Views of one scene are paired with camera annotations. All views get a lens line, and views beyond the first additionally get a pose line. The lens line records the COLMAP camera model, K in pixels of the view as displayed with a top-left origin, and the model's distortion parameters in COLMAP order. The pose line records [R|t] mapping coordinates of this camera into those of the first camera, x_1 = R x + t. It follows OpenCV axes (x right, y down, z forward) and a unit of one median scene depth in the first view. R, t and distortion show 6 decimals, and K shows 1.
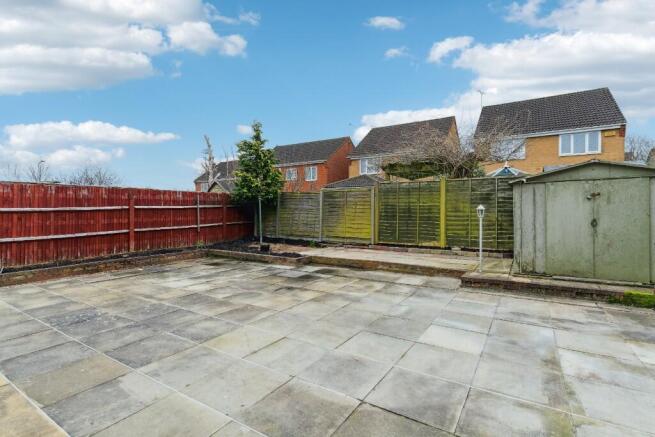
lens RADIAL K [[313.9, 0, 329.2], [0, 313.9, 211.2], [0, 0, 1]] dist [0.003083, 0.000572]
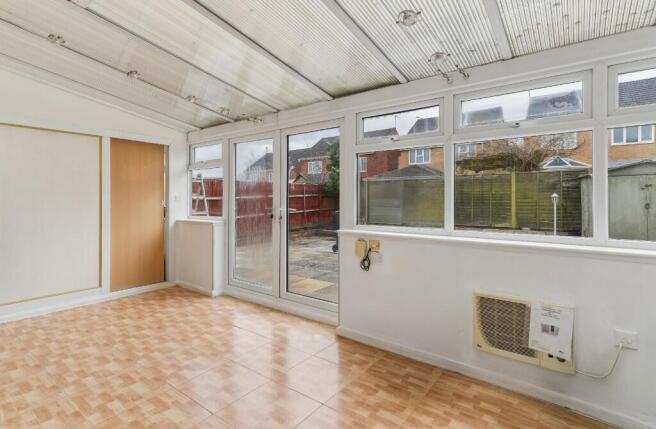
lens RADIAL K [[320.7, 0, 326.9], [0, 320.7, 197.1], [0, 0, 1]] dist [0.003343, 0.000758]
pose [[0.996351, -0.004981, -0.085203, -0.275988], [0.004405, 0.999966, -0.006944, 0.000819], [0.085235, 0.006544, 0.996339, -0.332784]]
